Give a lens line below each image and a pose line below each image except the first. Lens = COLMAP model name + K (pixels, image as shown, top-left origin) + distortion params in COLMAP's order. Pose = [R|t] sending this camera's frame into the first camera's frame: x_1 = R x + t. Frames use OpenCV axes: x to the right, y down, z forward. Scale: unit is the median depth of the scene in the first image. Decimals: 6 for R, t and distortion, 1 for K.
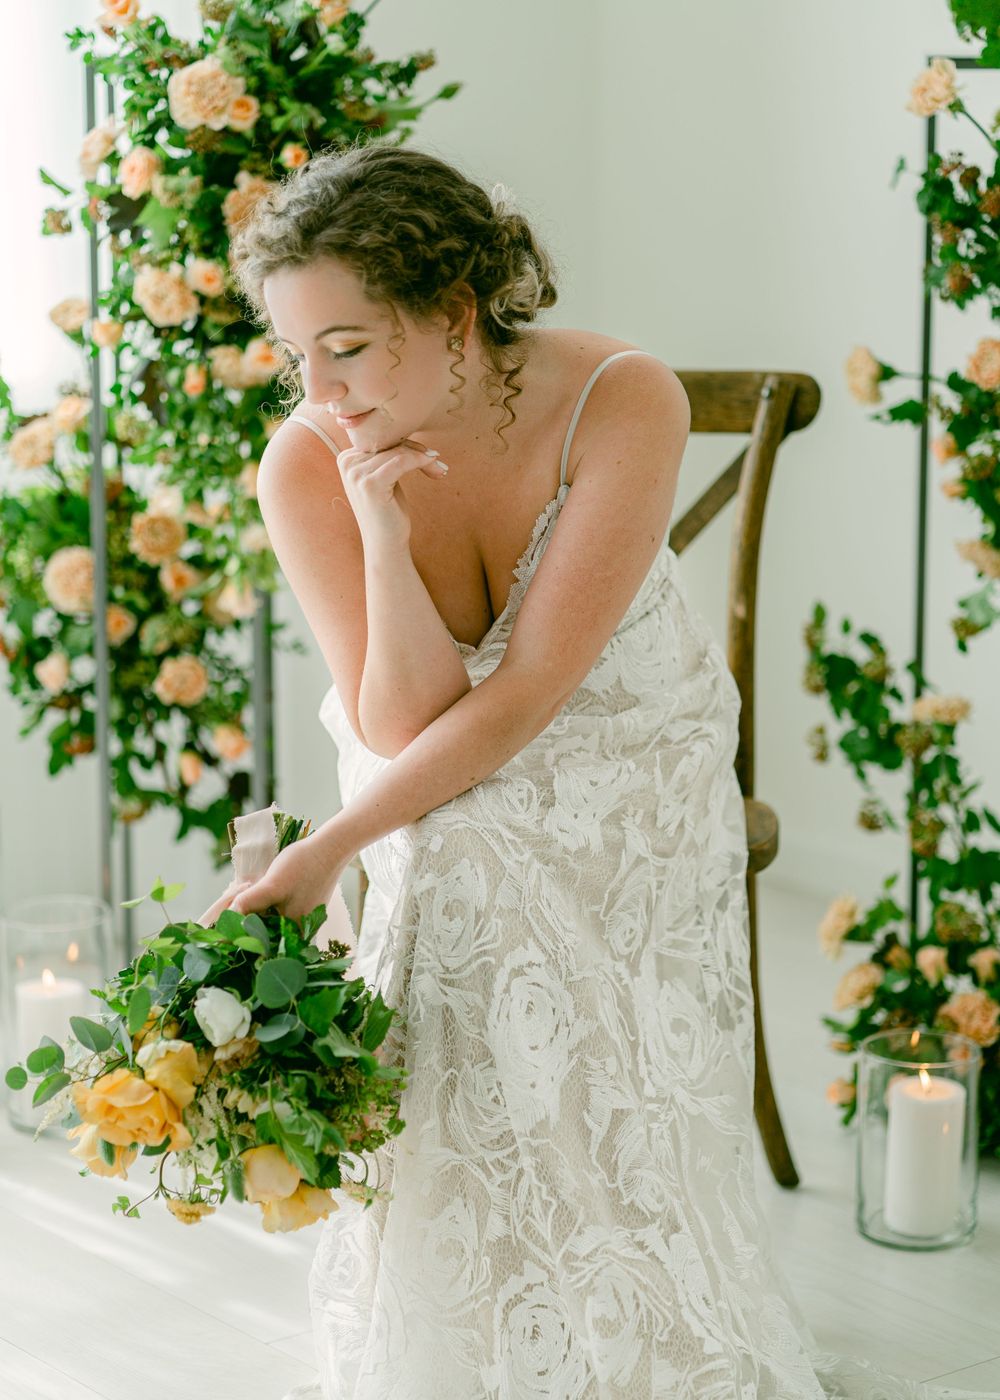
lens RADIAL K [[4150.4, 0, 497.3], [0, 4150.4, 698.3], [0, 0, 1]] dist [0.152165, 0.000000]
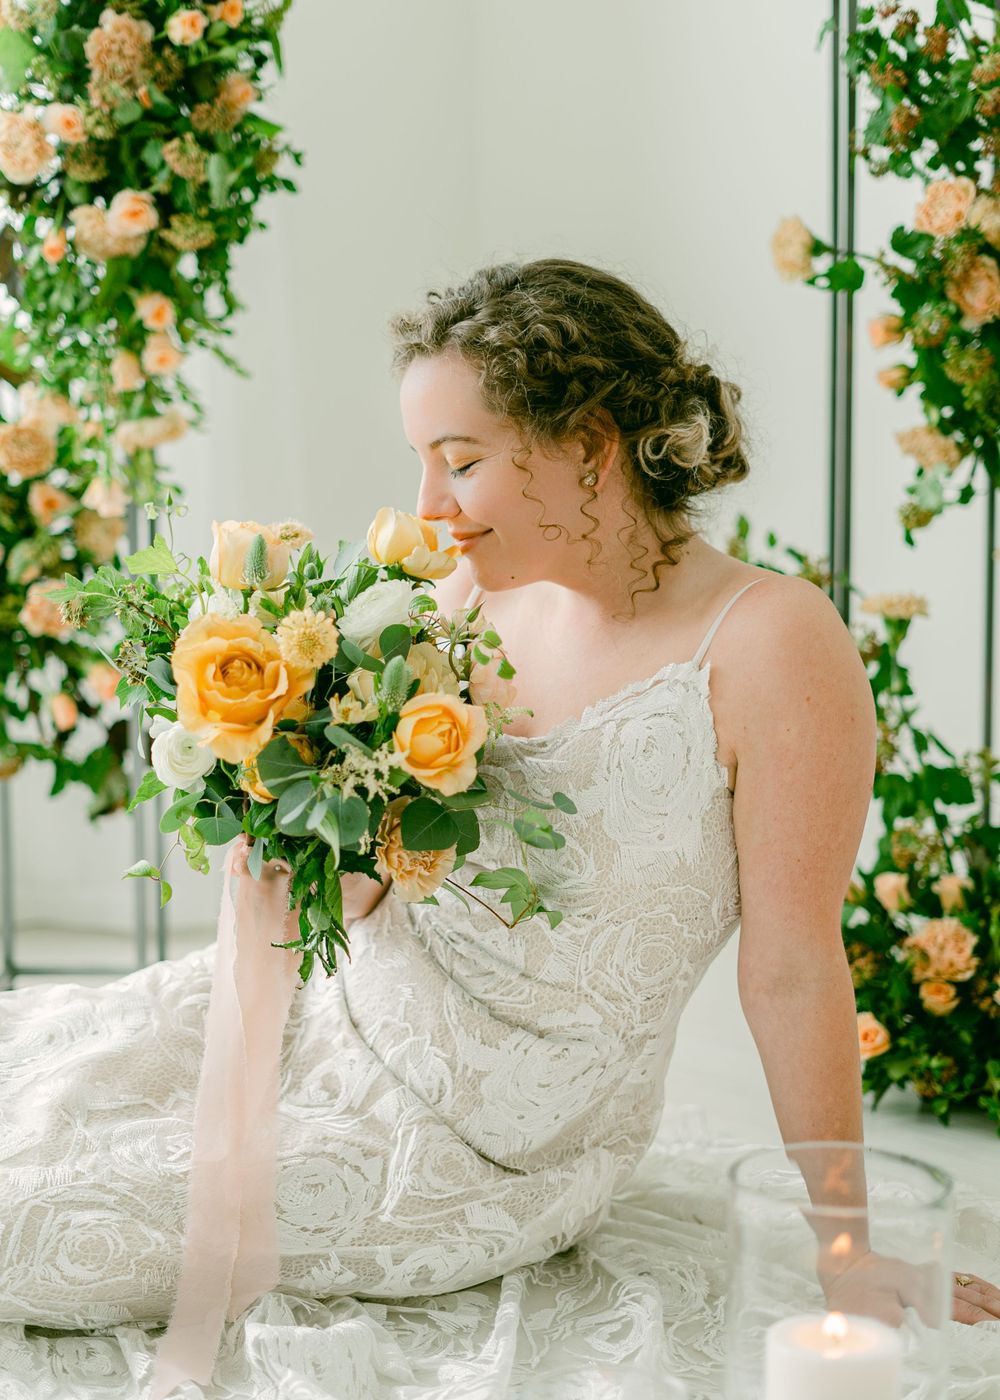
lens RADIAL K [[2442.5, 0, 421.5], [0, 2442.5, 684.0], [0, 0, 1]] dist [0.073458, 0.000000]
pose [[0.999914, -0.006212, 0.011533, -0.000155], [0.007580, 0.992415, -0.122702, 0.080515], [-0.010683, 0.122779, 0.992377, 0.468667]]
